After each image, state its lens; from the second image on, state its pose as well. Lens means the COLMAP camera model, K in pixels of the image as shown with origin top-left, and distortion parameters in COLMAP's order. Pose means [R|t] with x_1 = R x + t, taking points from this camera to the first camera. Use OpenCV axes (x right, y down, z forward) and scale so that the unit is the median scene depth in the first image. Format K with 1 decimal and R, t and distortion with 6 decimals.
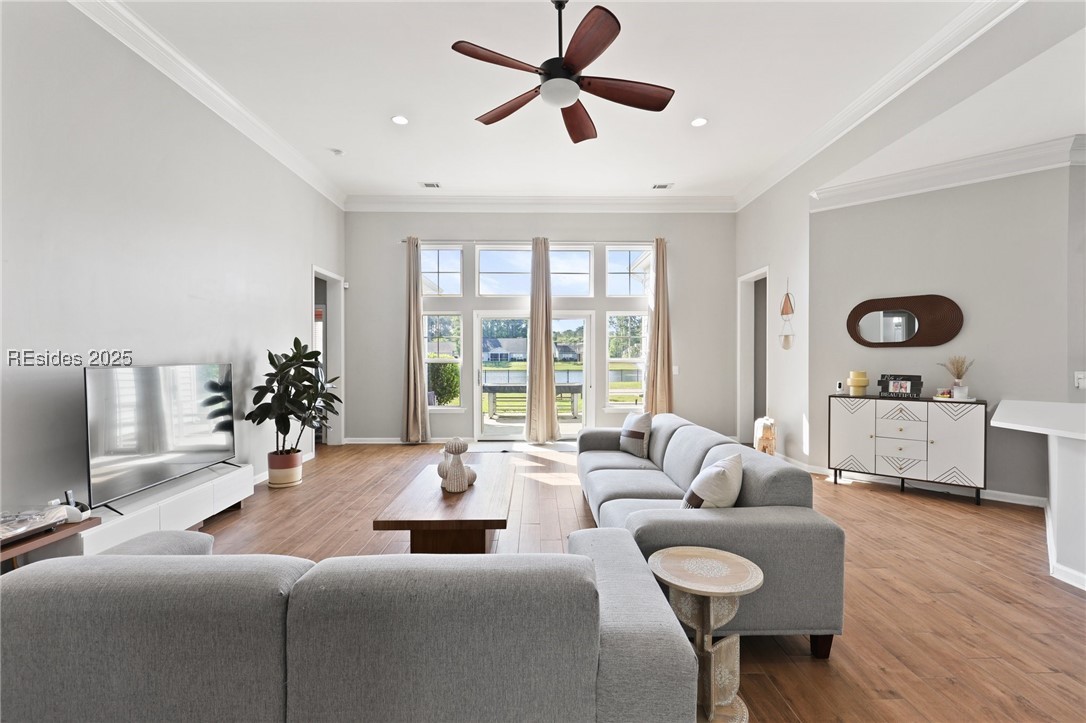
lens RADIAL K [[492.5, 0, 543.6], [0, 492.5, 361.0], [0, 0, 1]] dist [0.001915, -0.000321]
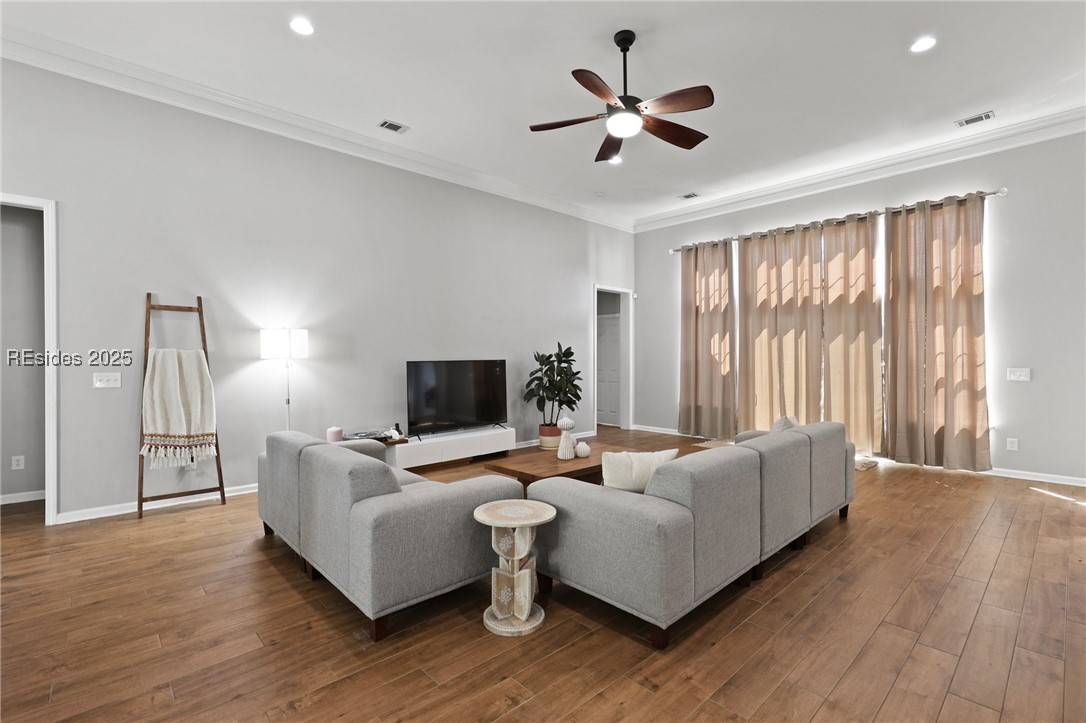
lens RADIAL K [[492.5, 0, 542.0], [0, 492.5, 359.6], [0, 0, 1]] dist [0.001915, -0.000321]
pose [[0.666593, 0.001260, -0.745421, 0.542592], [-0.003668, 0.999992, -0.001589, 0.003706], [0.745413, 0.003793, 0.666593, 0.065197]]
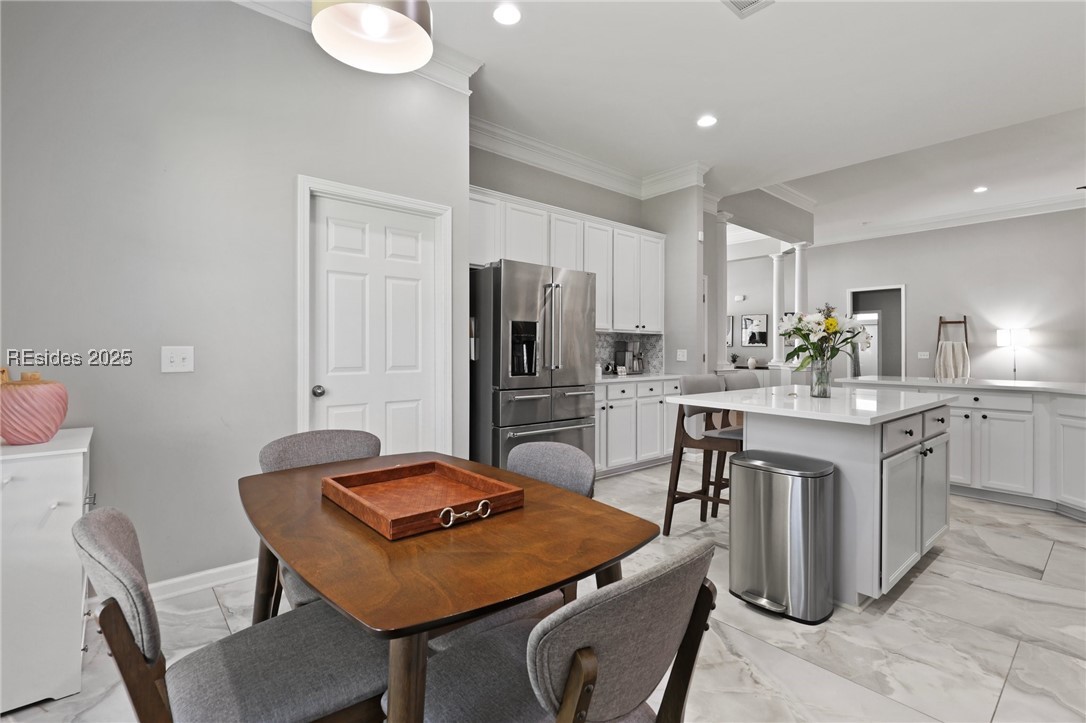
lens RADIAL K [[492.5, 0, 547.2], [0, 492.5, 341.1], [0, 0, 1]] dist [0.001915, -0.000321]
pose [[-0.768314, -0.016124, -0.639870, 1.919323], [-0.008349, 0.999850, -0.015170, 0.027318], [0.640018, -0.006313, -0.768334, 0.653740]]
